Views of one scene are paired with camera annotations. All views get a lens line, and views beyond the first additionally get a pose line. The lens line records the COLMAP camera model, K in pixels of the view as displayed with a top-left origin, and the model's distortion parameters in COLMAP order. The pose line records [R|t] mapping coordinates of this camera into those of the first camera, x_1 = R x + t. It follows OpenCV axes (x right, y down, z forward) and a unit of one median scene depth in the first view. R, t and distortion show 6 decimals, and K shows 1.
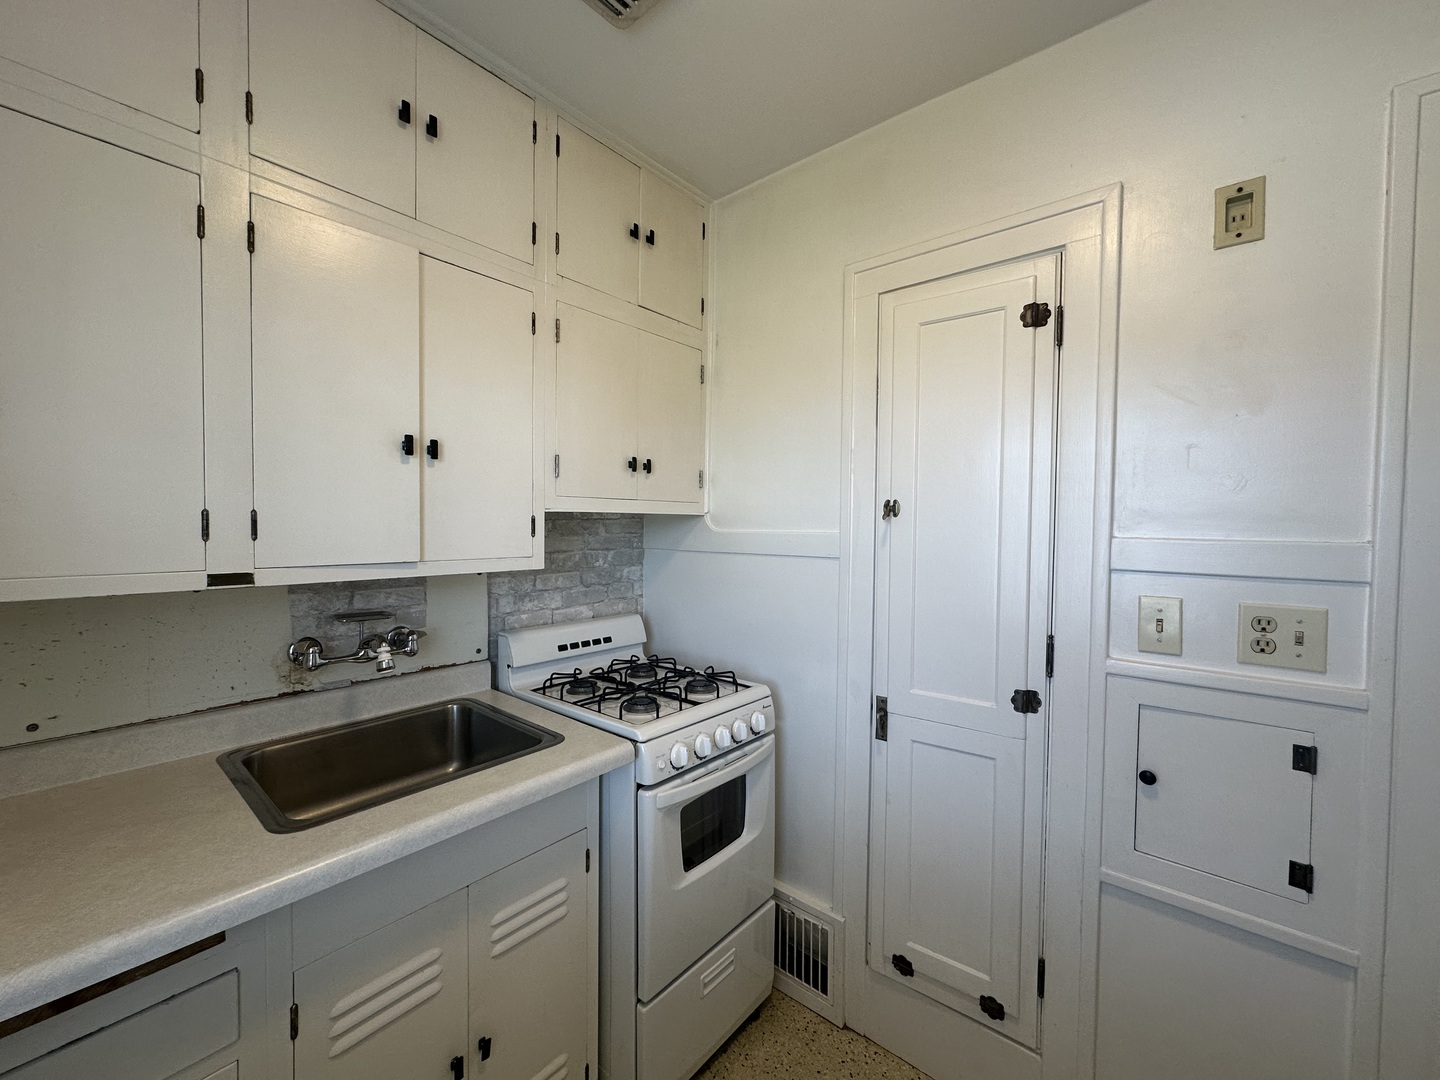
lens RADIAL K [[572.2, 0, 718.9], [0, 572.2, 535.7], [0, 0, 1]] dist [0.001050, -0.000201]
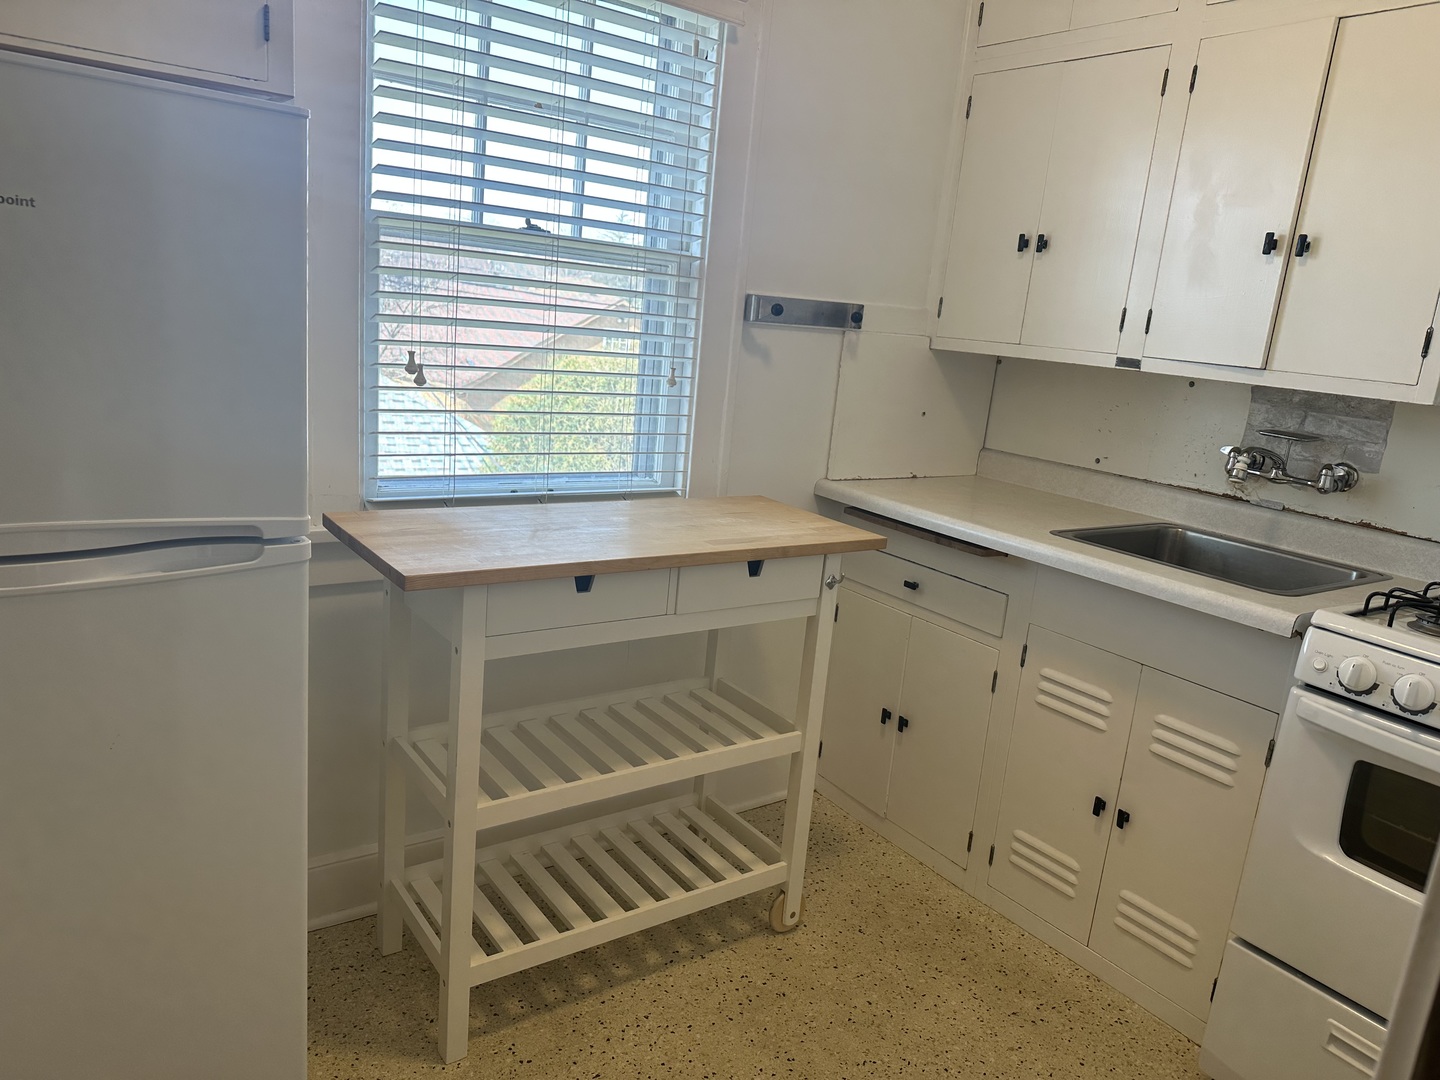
lens RADIAL K [[1014.2, 0, 720.2], [0, 1014.2, 541.7], [0, 0, 1]] dist [-0.006062, -0.000982]
pose [[-0.237302, 0.194156, -0.951836, 1.248098], [-0.110929, 0.967998, 0.225109, 0.040680], [0.965081, 0.159005, -0.208171, 0.490432]]
